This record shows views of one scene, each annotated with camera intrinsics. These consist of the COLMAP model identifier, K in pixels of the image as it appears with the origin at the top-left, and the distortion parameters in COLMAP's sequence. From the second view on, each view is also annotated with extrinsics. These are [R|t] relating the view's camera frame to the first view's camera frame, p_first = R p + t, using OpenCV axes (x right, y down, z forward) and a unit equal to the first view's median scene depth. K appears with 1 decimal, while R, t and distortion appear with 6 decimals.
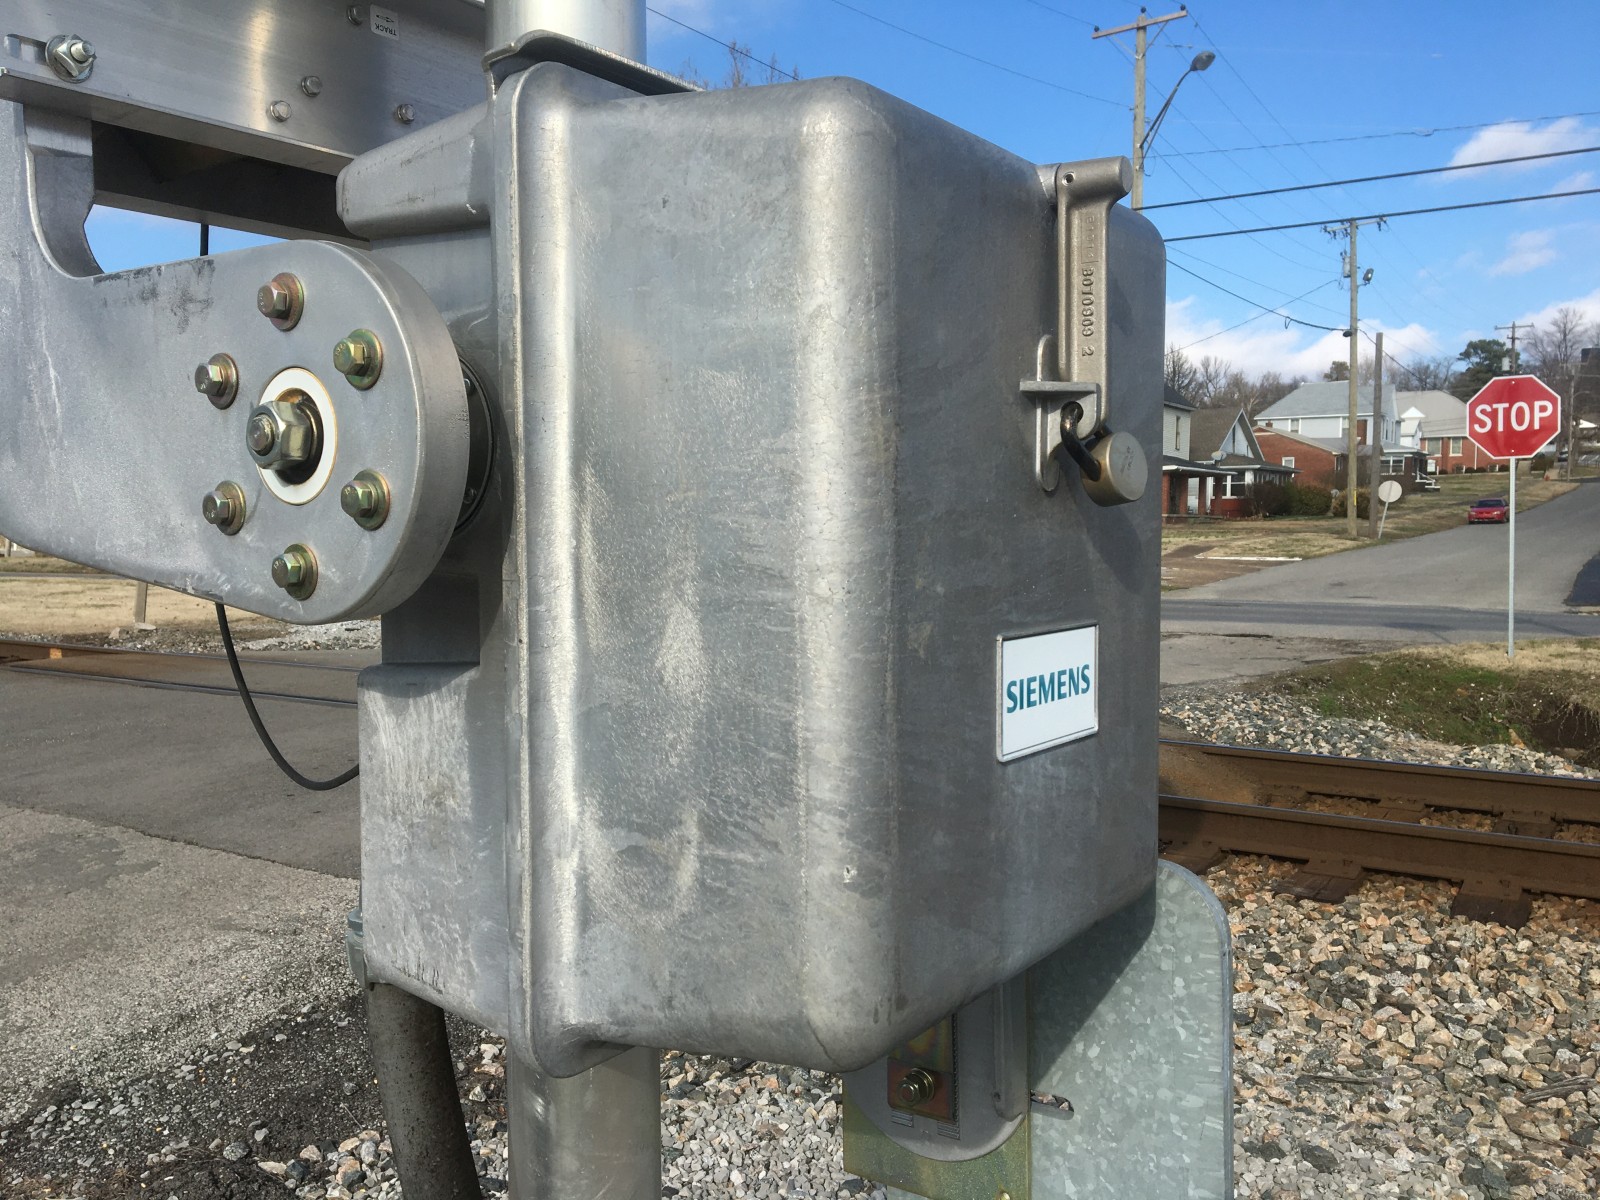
lens RADIAL K [[1312.0, 0, 789.5], [0, 1312.0, 609.3], [0, 0, 1]] dist [0.041430, -0.082109]
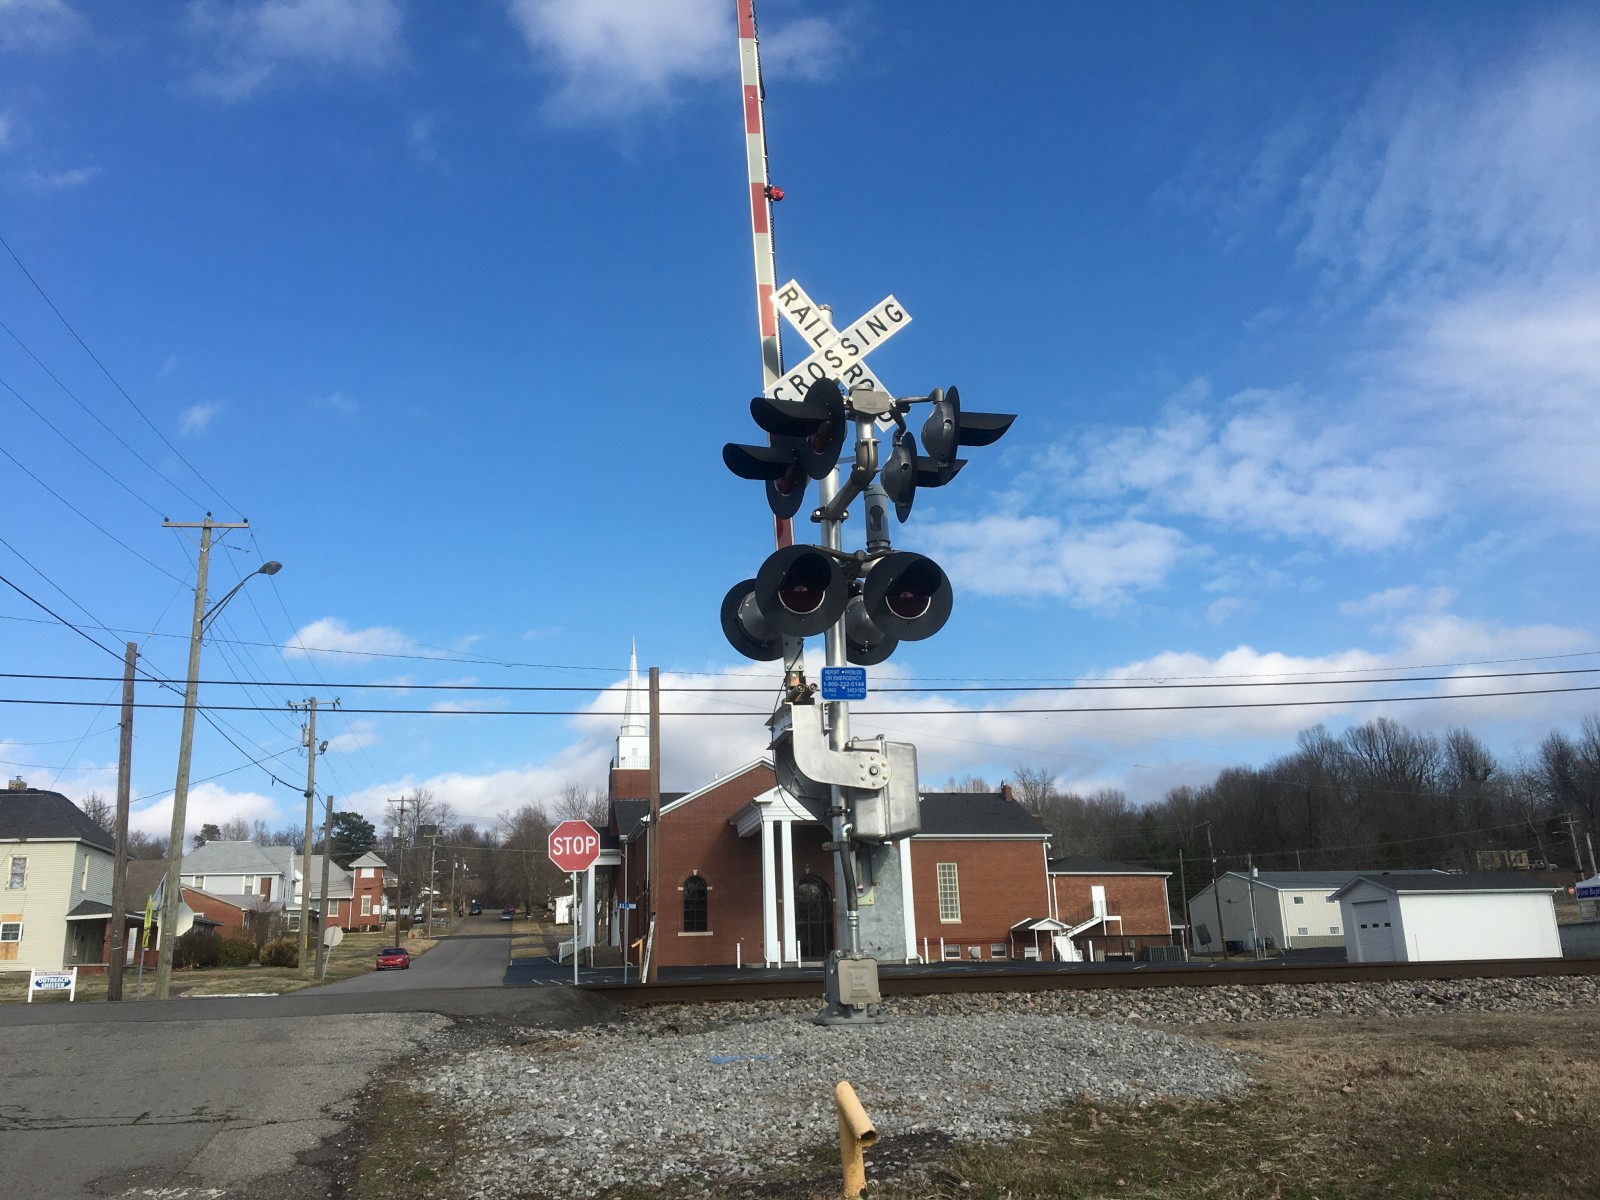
lens RADIAL K [[1312.0, 0, 800.4], [0, 1312.0, 599.0], [0, 0, 1]] dist [0.041430, -0.082109]
pose [[0.682336, 0.176779, 0.709342, -0.205265], [0.082917, 0.945345, -0.315354, 0.044582], [-0.726321, 0.273994, 0.630385, -0.132667]]
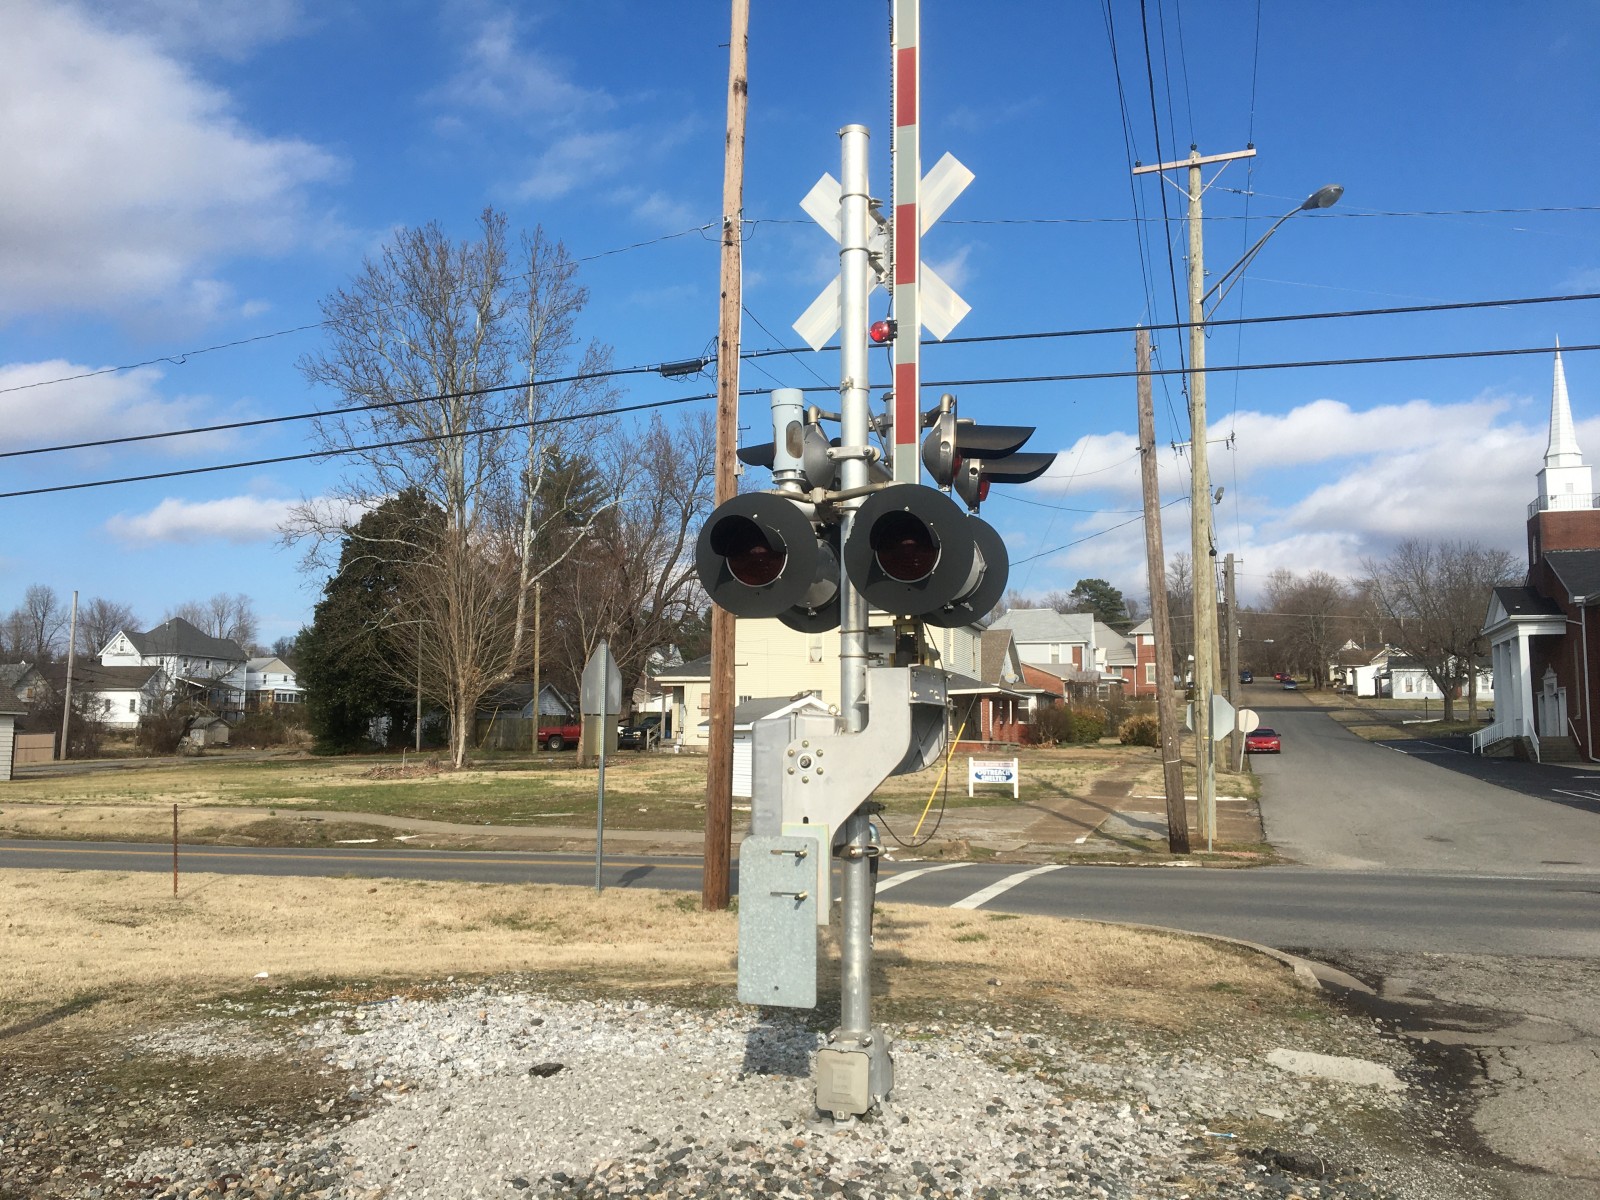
lens RADIAL K [[1312.0, 0, 789.7], [0, 1312.0, 601.1], [0, 0, 1]] dist [0.041430, -0.082109]
pose [[0.958552, 0.034600, 0.282809, -0.204372], [0.014597, 0.985332, -0.170023, -0.032110], [-0.284544, 0.167104, 0.943987, 0.332217]]
